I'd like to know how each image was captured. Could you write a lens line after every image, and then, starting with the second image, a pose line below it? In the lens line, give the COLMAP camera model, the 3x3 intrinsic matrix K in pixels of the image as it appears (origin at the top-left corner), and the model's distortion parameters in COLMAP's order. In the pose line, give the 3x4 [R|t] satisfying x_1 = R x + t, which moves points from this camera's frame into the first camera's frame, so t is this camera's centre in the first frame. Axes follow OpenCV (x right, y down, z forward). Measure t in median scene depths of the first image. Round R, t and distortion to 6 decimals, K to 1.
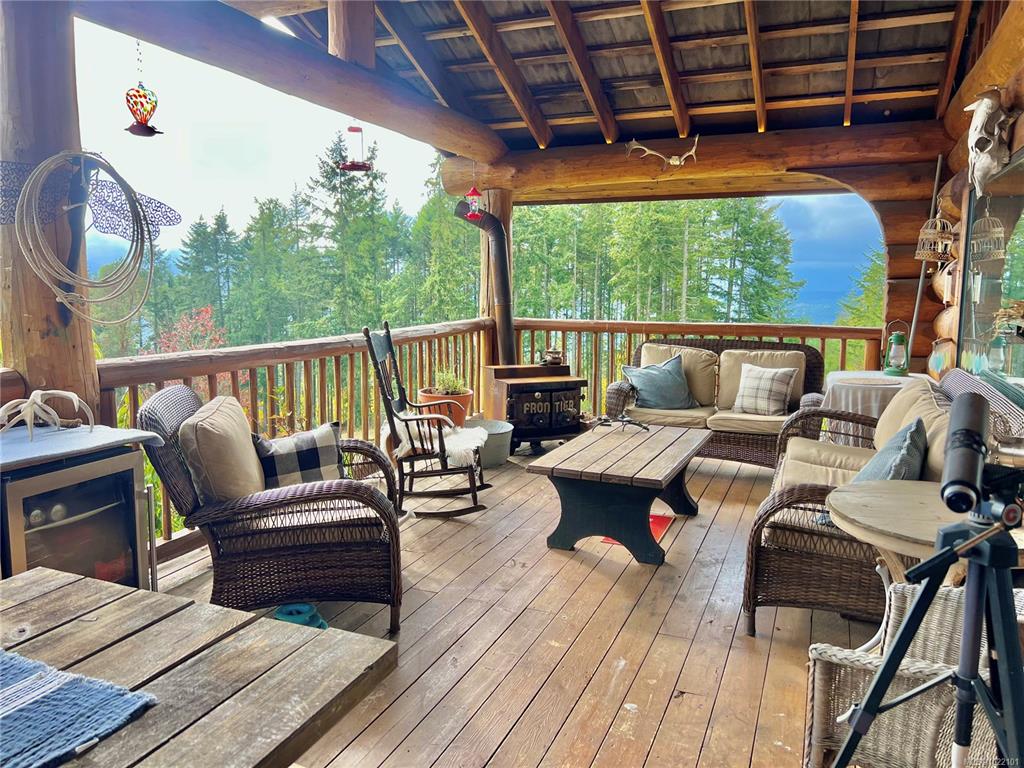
lens RADIAL K [[767.2, 0, 510.1], [0, 767.2, 387.3], [0, 0, 1]] dist [0.056797, -0.061906]
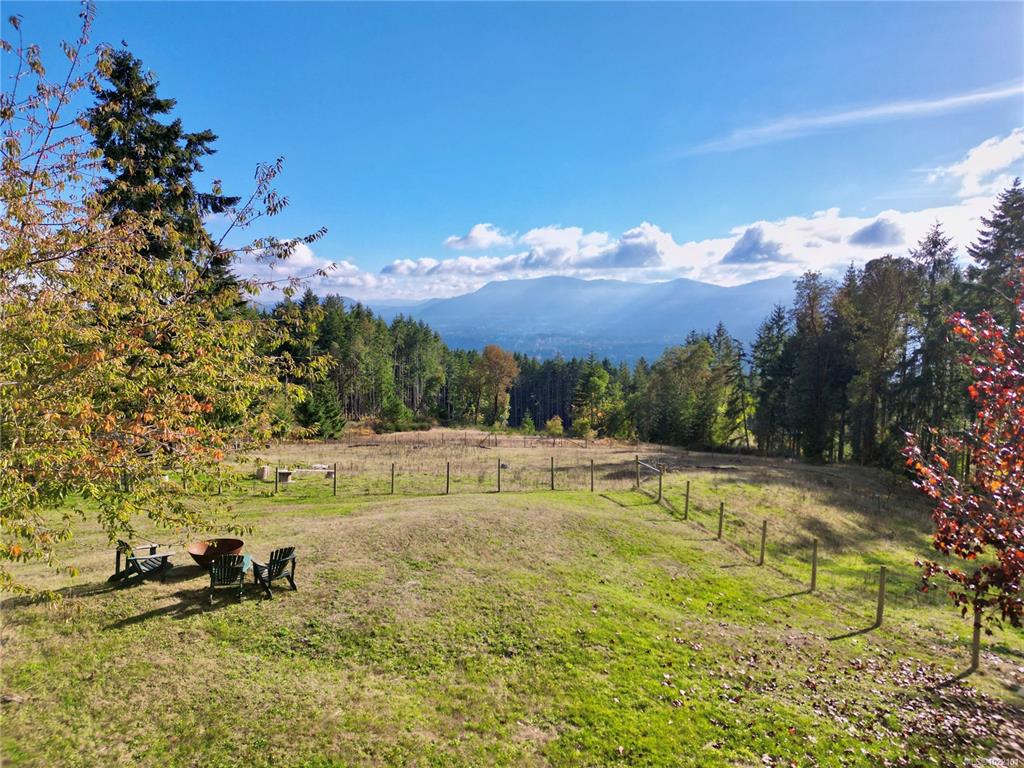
lens RADIAL K [[709.2, 0, 512.0], [0, 709.2, 389.4], [0, 0, 1]] dist [0.073060, -0.064975]
pose [[0.588384, 0.090522, -0.803498, -1.878783], [-0.108180, 0.993593, 0.032721, -0.051223], [0.801312, 0.067670, 0.594407, 3.866156]]
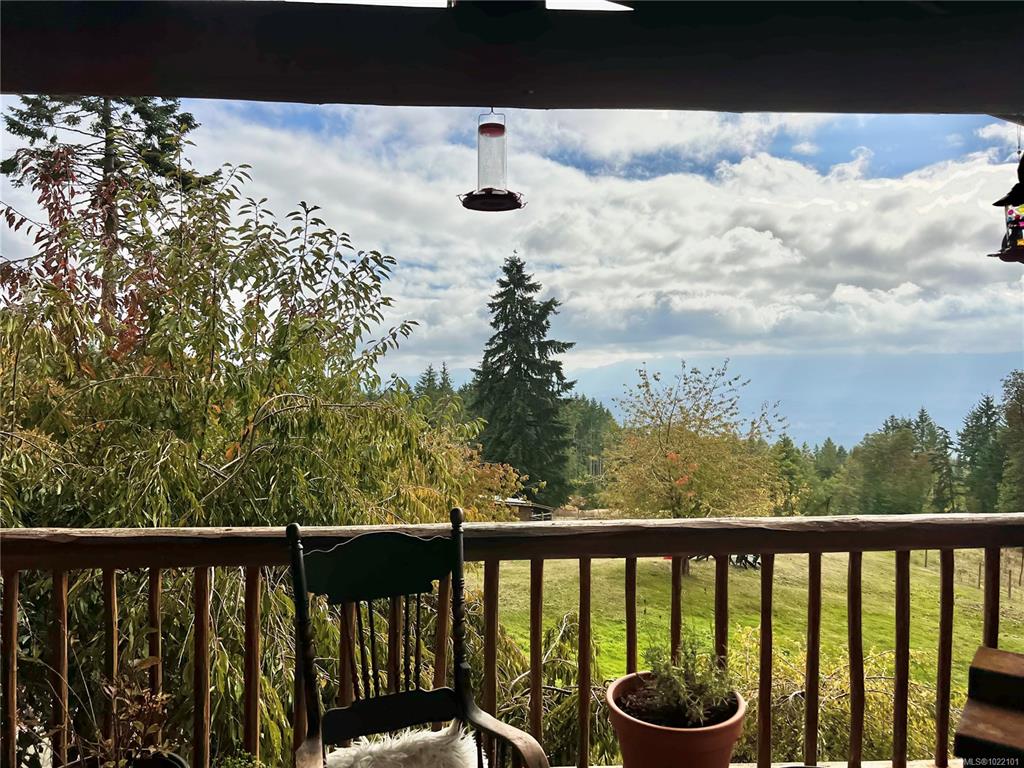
lens RADIAL K [[767.2, 0, 516.9], [0, 767.2, 399.1], [0, 0, 1]] dist [0.056797, -0.061906]
pose [[0.423877, 0.021637, -0.905462, 0.203714], [-0.119289, 0.992340, -0.032130, -0.130925], [0.897830, 0.121631, 0.423210, 0.767484]]
